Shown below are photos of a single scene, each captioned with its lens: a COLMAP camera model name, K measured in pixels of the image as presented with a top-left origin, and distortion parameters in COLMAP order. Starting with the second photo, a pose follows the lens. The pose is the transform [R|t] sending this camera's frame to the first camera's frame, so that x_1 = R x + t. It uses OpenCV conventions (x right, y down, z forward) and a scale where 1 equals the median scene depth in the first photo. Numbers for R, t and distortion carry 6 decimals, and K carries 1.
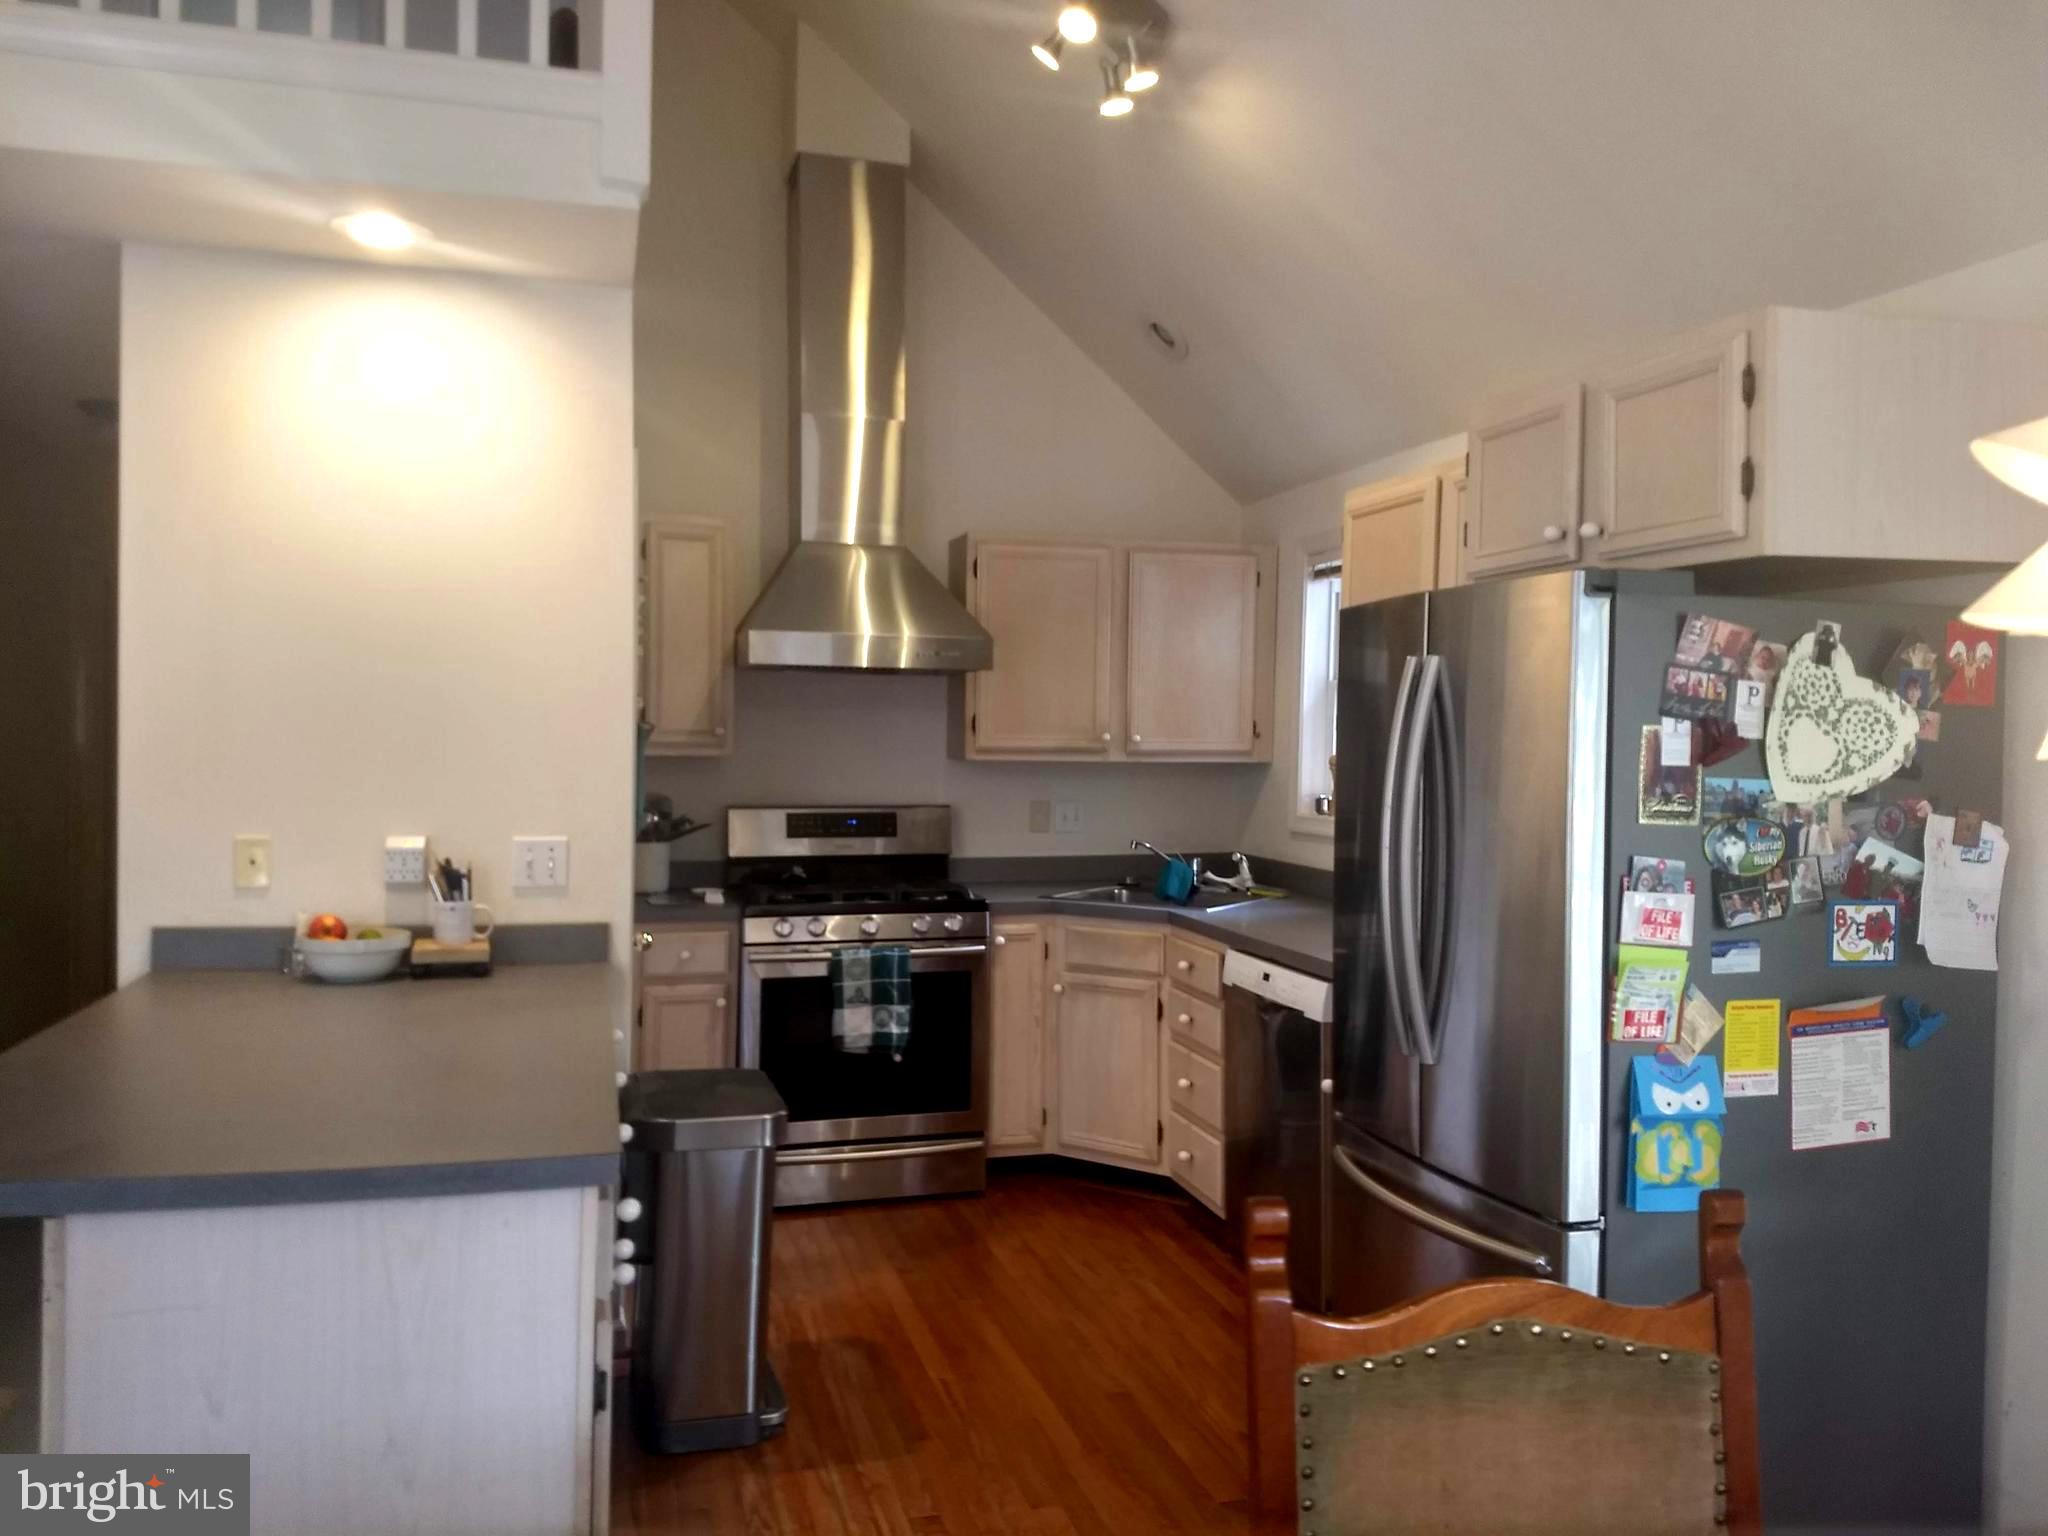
lens RADIAL K [[1591.3, 0, 1023.2], [0, 1591.3, 767.4], [0, 0, 1]] dist [-0.018843, -0.019205]
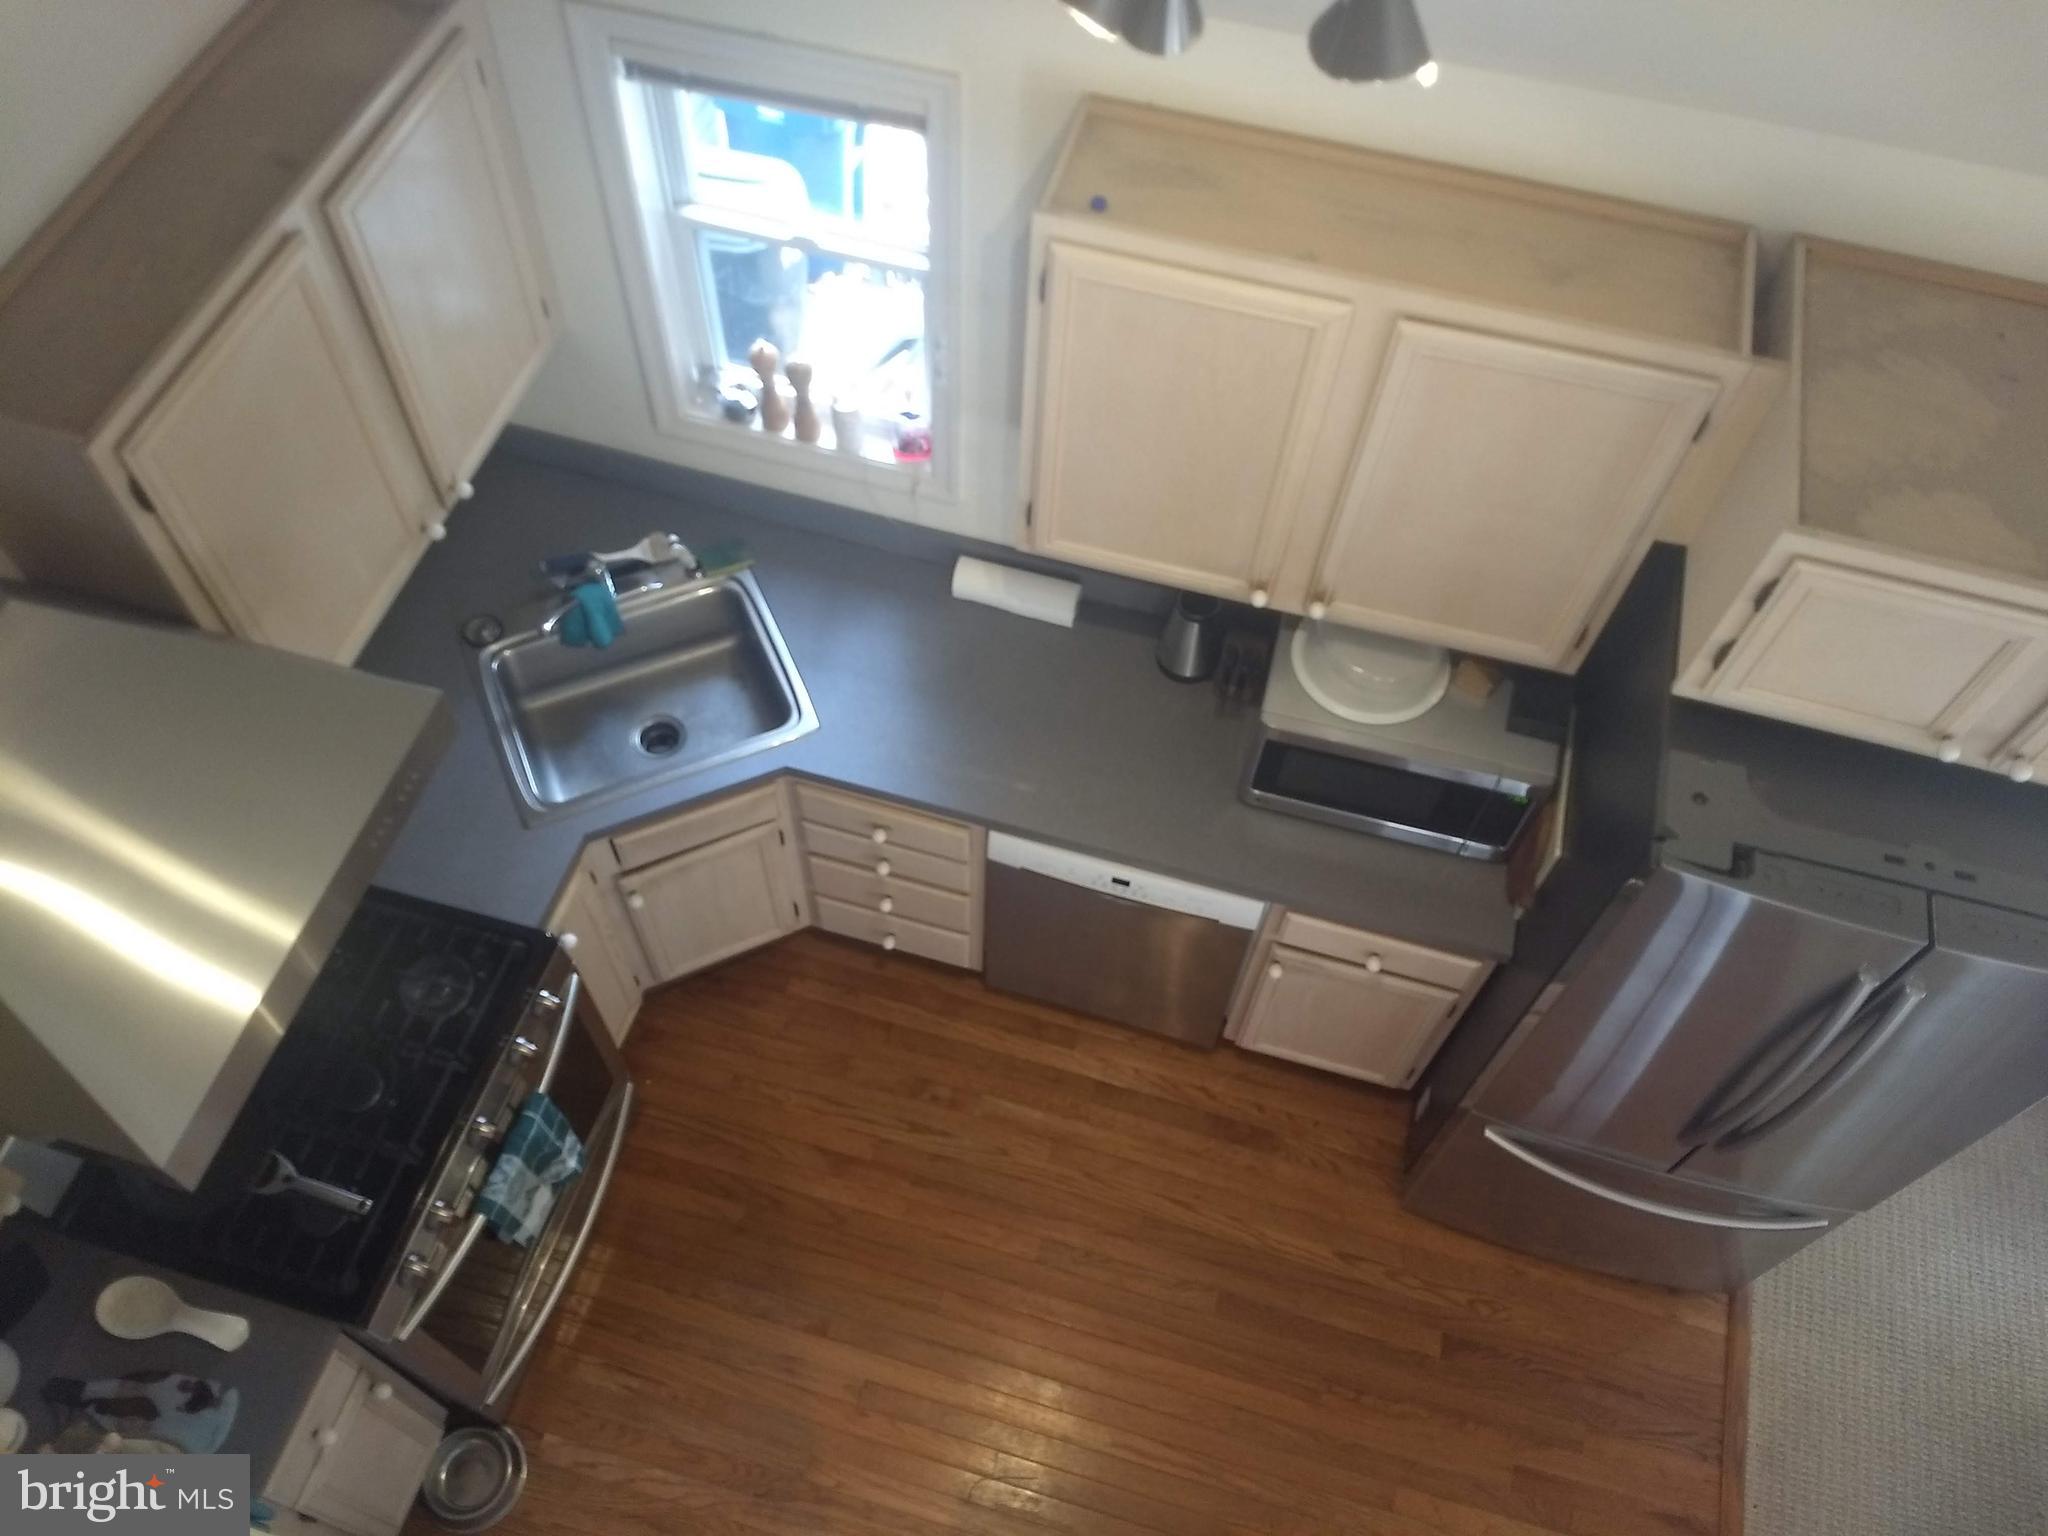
lens RADIAL K [[1591.3, 0, 1023.4], [0, 1591.3, 762.7], [0, 0, 1]] dist [-0.018843, -0.019205]
pose [[0.527406, -0.728208, 0.437671, -0.174493], [0.004571, 0.517566, 0.855631, -0.568532], [-0.849601, -0.449264, 0.276296, 0.852962]]
